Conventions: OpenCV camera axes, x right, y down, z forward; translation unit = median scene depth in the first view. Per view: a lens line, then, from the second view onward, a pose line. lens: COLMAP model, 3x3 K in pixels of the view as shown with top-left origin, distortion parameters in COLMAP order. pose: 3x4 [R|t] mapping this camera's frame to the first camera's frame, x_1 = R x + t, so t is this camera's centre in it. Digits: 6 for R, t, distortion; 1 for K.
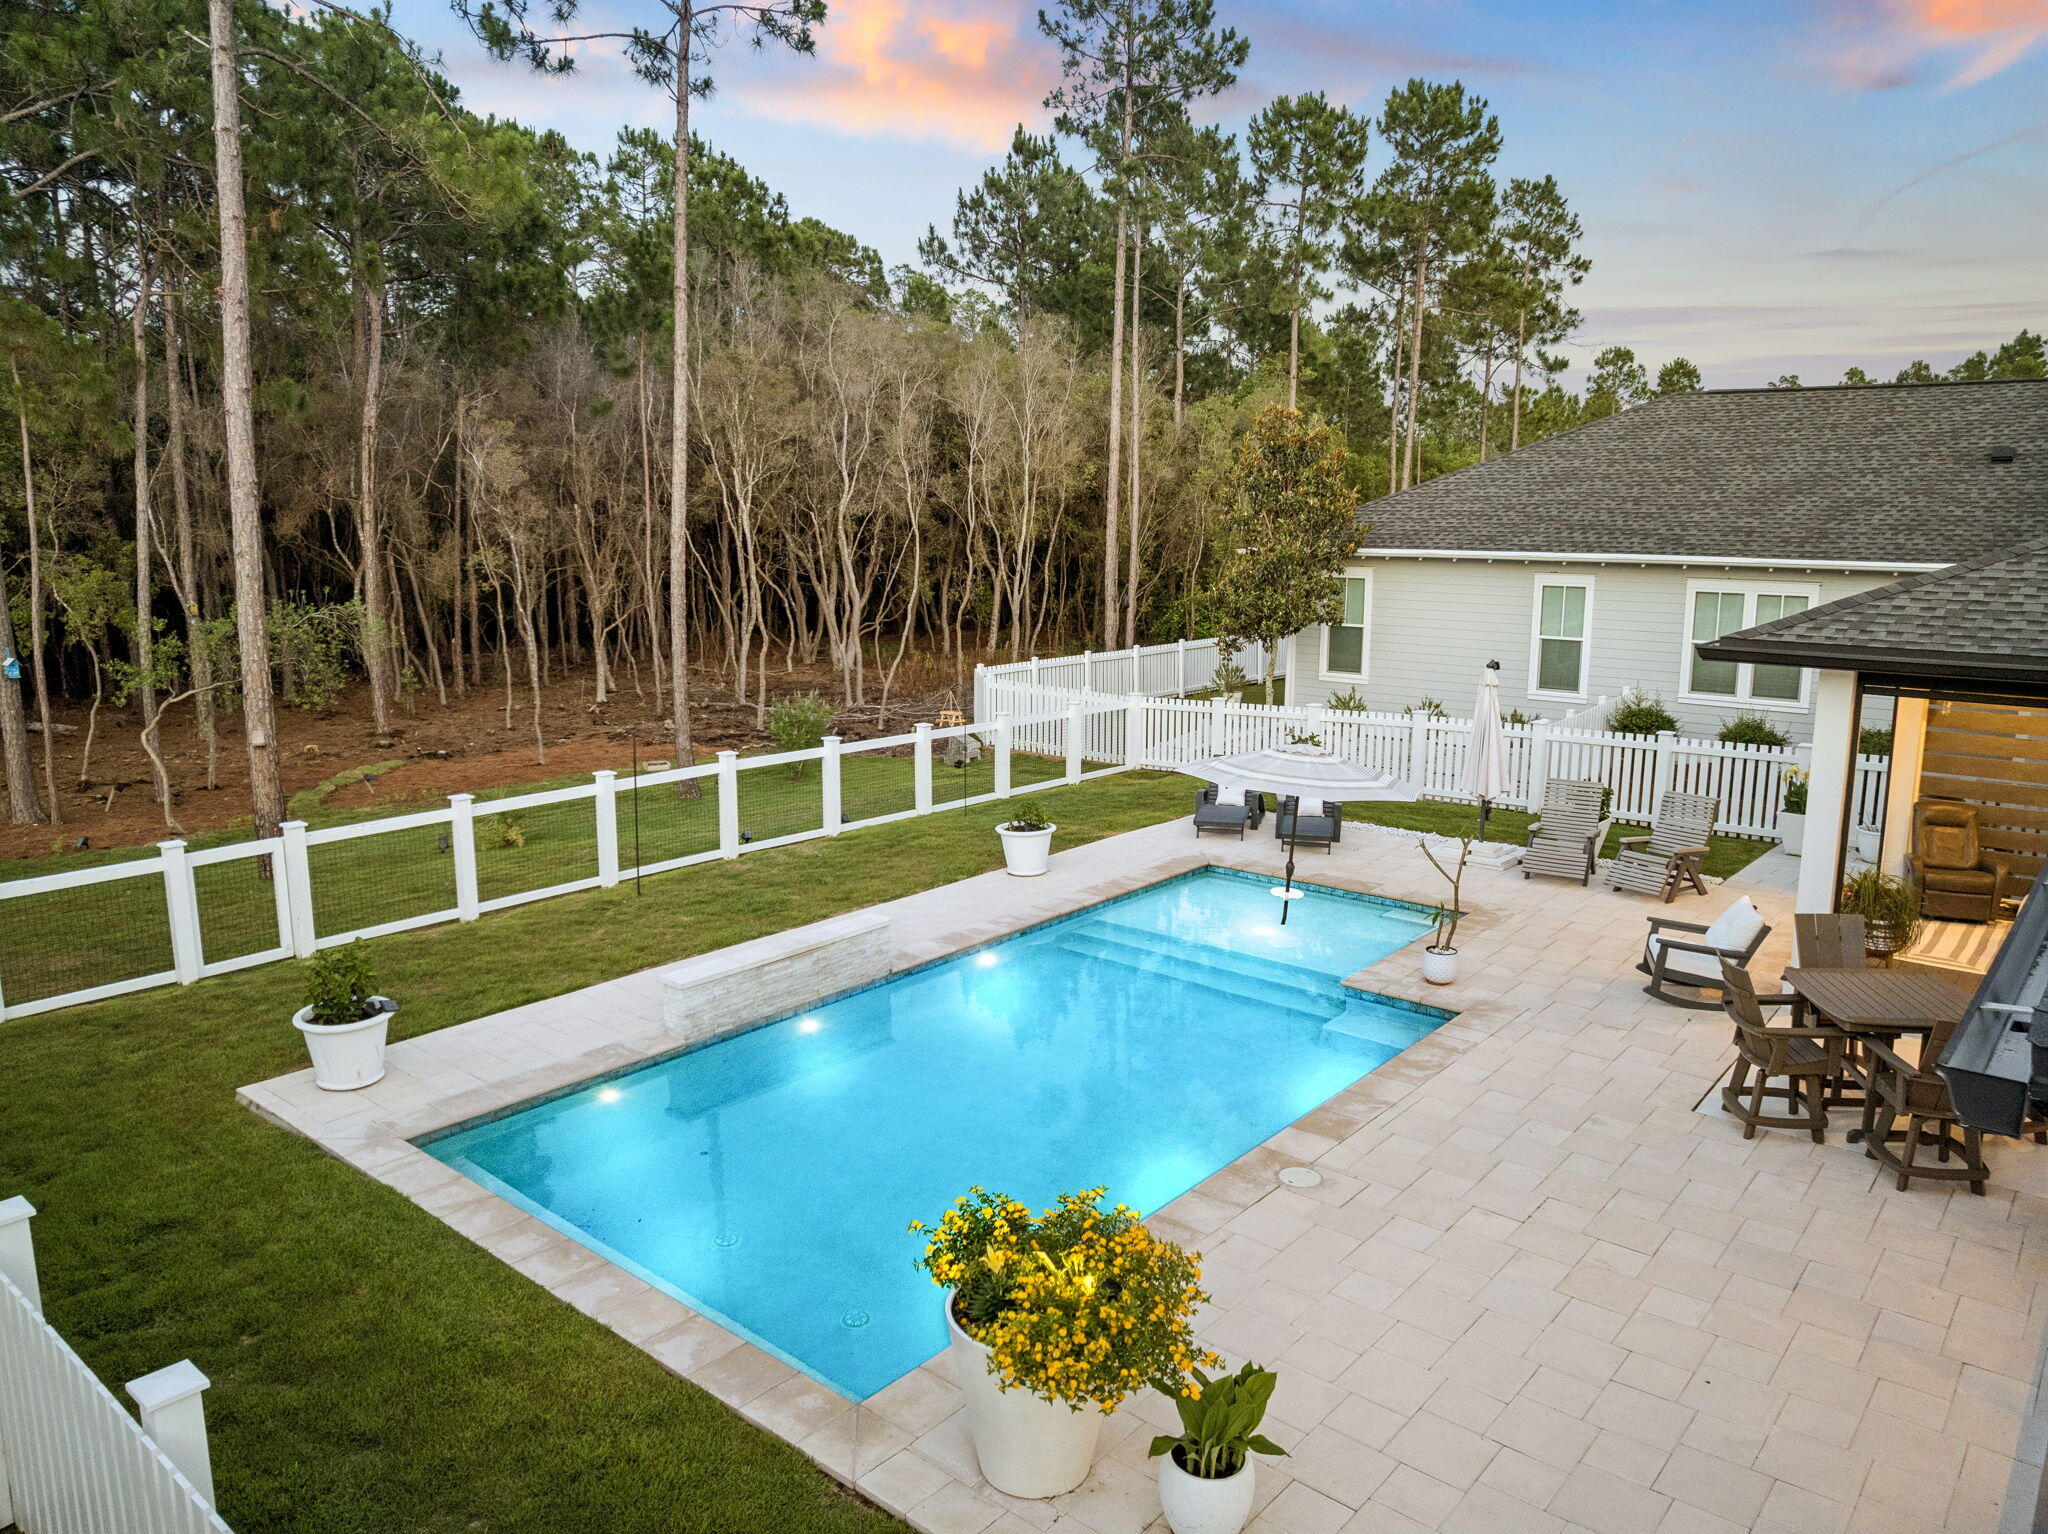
lens RADIAL K [[1431.2, 0, 1024.0], [0, 1431.2, 767.0], [0, 0, 1]] dist [-0.029658, -0.004283]
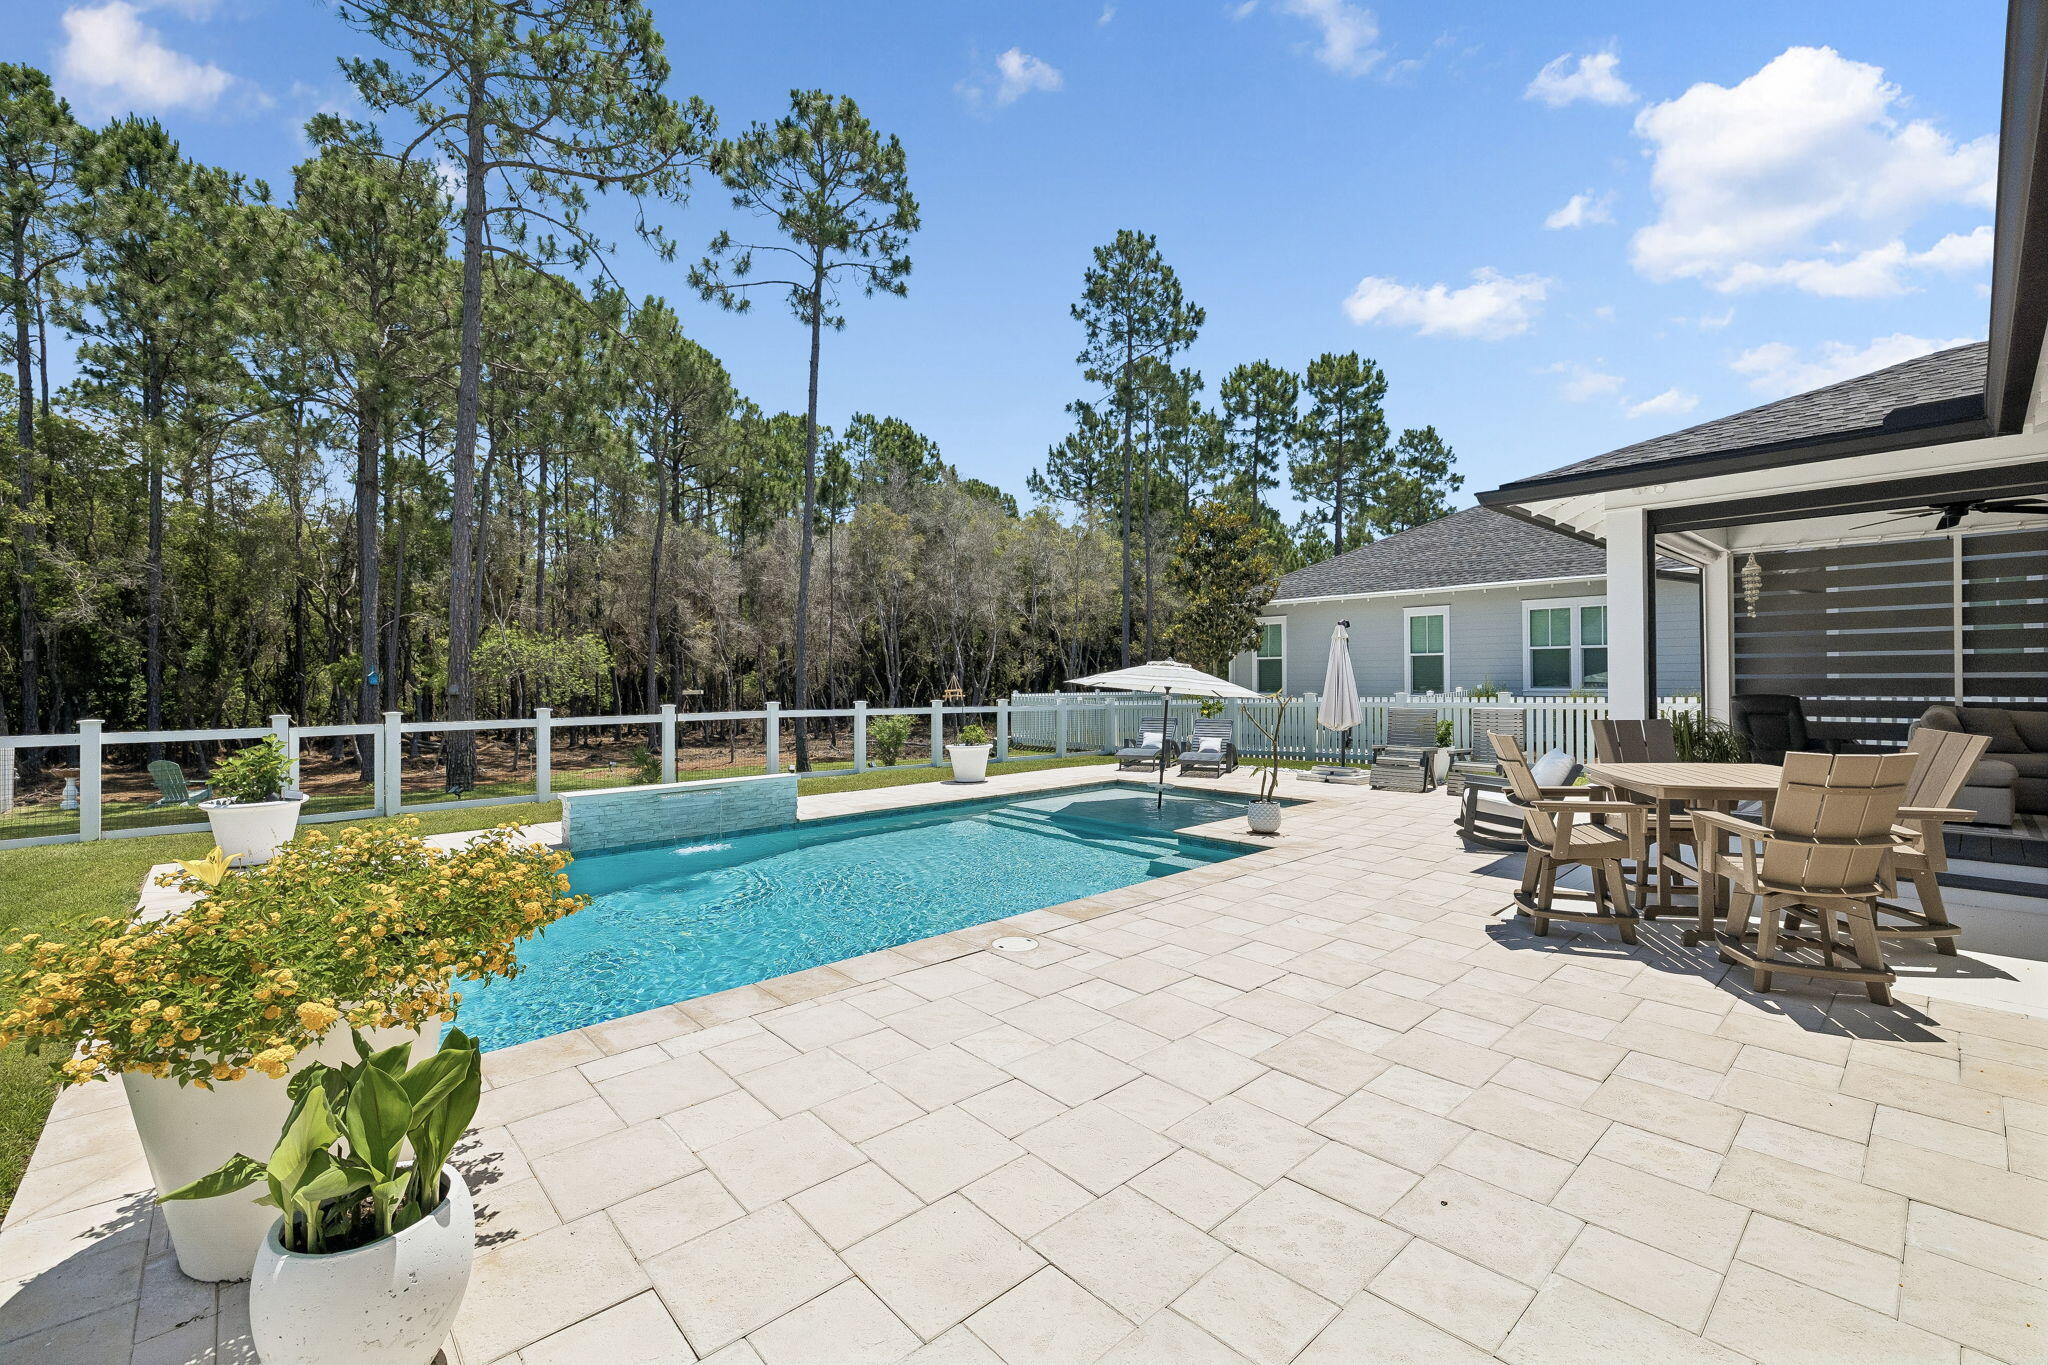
lens RADIAL K [[860.4, 0, 1022.5], [0, 860.4, 672.7], [0, 0, 1]] dist [0.000916, 0.000072]
pose [[0.991559, -0.004242, -0.129583, 0.062529], [-0.020708, 0.981453, -0.190583, 0.051305], [0.127988, 0.191658, 0.973081, 0.101146]]
